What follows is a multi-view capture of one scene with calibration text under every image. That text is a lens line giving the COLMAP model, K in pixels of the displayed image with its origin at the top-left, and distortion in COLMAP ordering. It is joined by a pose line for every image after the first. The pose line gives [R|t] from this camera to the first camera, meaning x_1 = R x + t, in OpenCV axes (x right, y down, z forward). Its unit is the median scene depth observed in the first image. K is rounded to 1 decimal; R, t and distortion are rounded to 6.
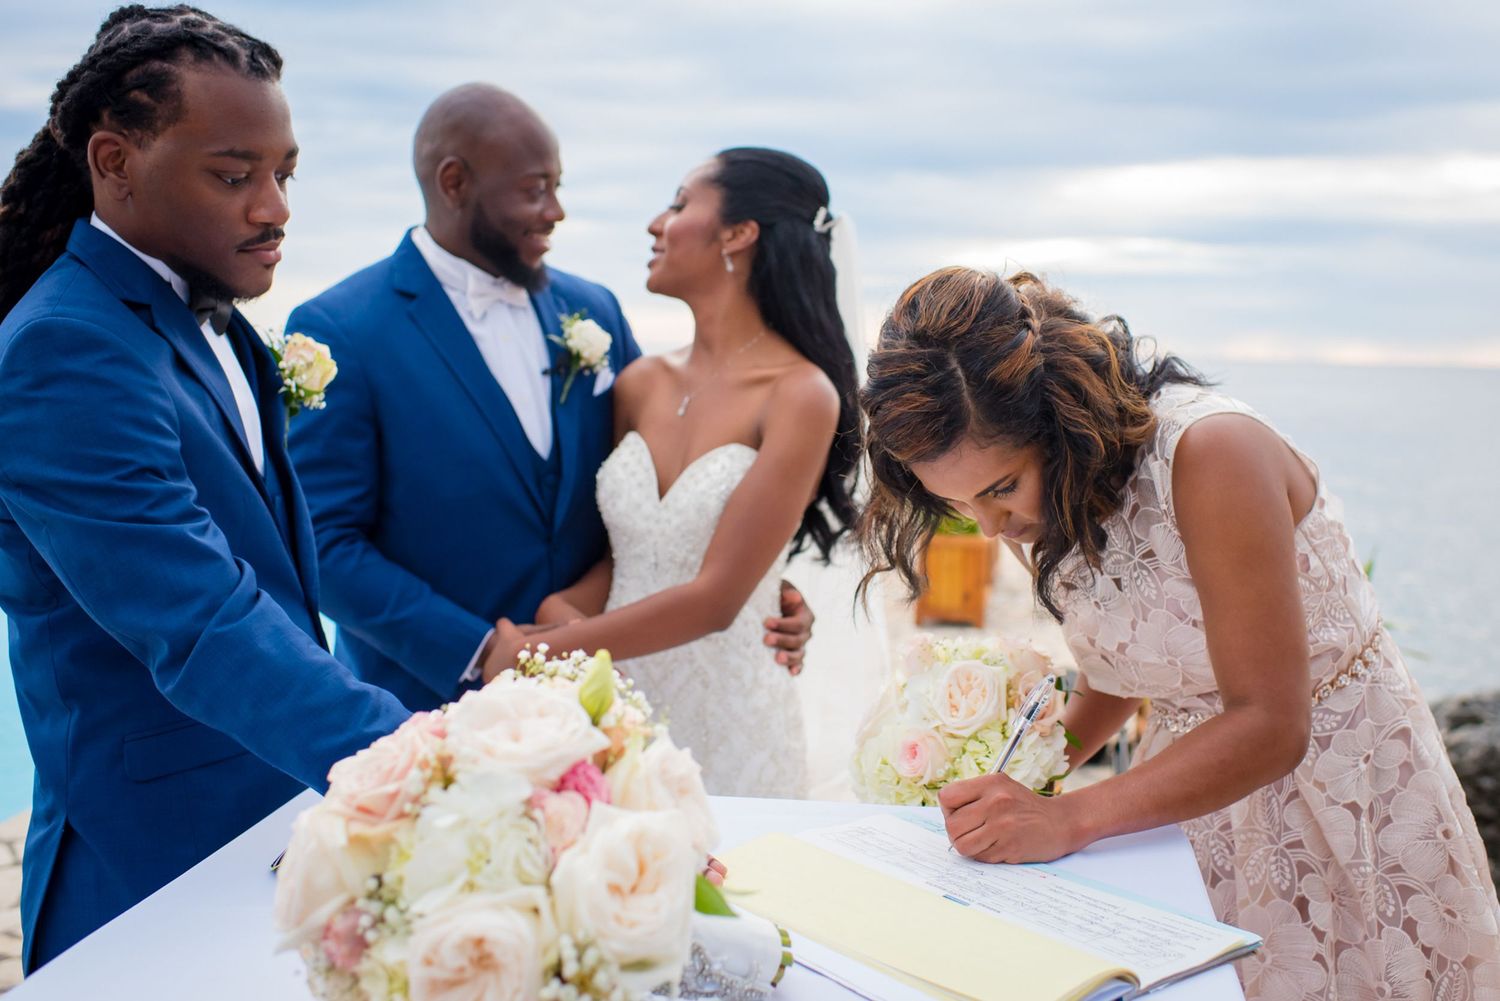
lens RADIAL K [[1566.1, 0, 760.1], [0, 1566.1, 494.2], [0, 0, 1]] dist [-0.079806, 0.070138]
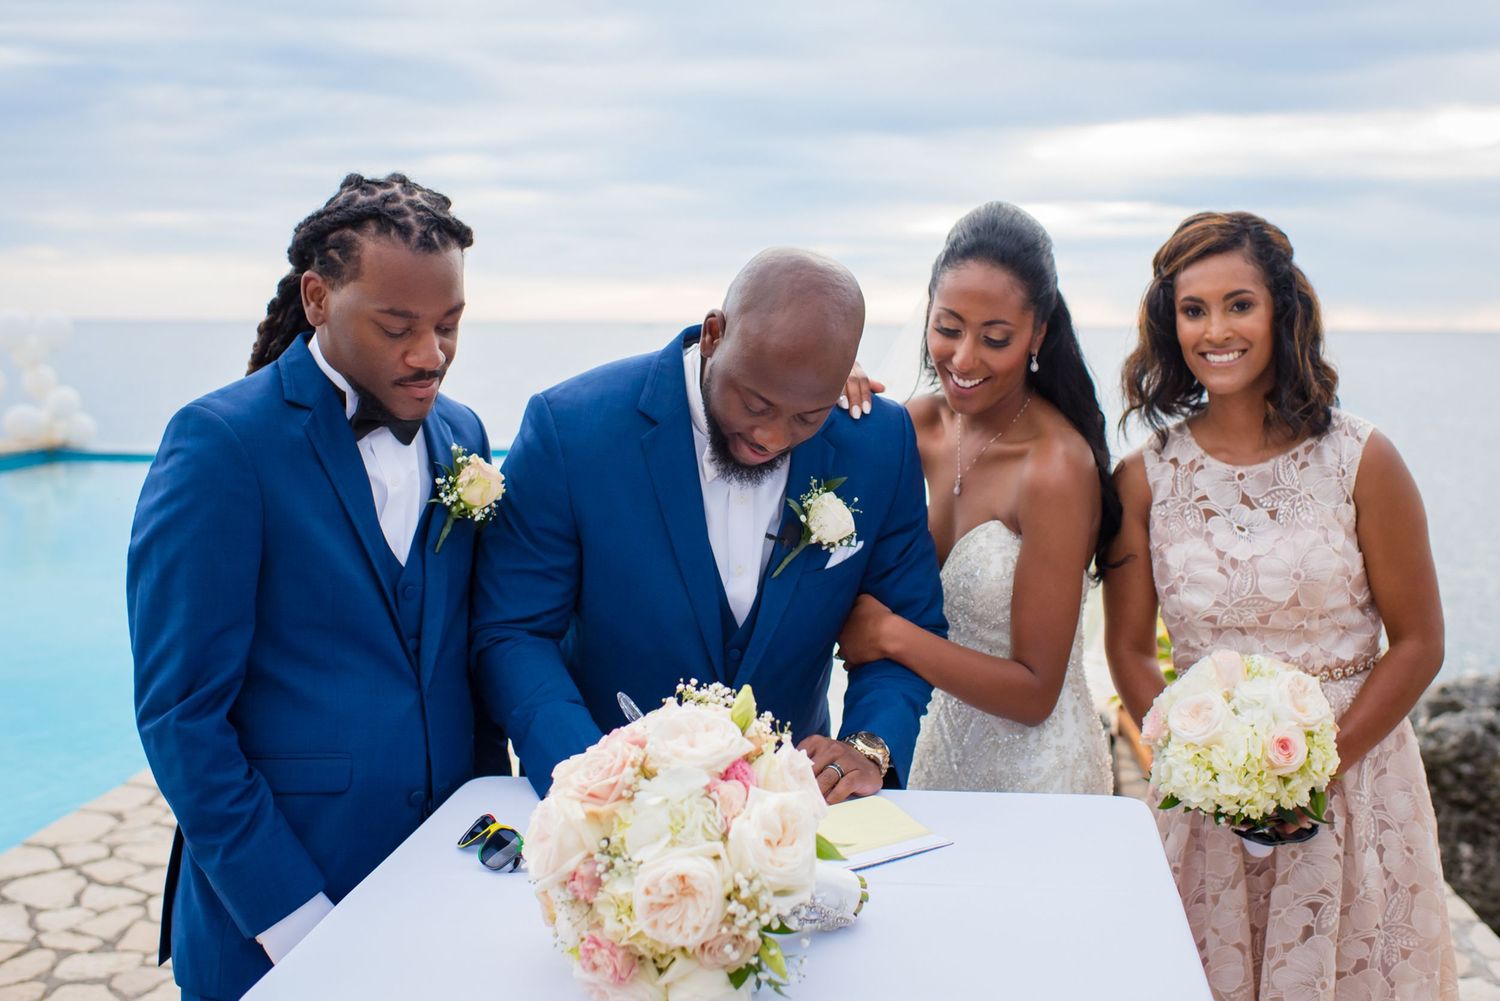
lens RADIAL K [[1566.1, 0, 760.1], [0, 1566.1, 494.2], [0, 0, 1]] dist [-0.079806, 0.070138]
pose [[0.999804, -0.015995, 0.011636, -0.103161], [0.015989, 0.999872, 0.000627, -0.082835], [-0.011645, -0.000441, 0.999932, -0.490798]]
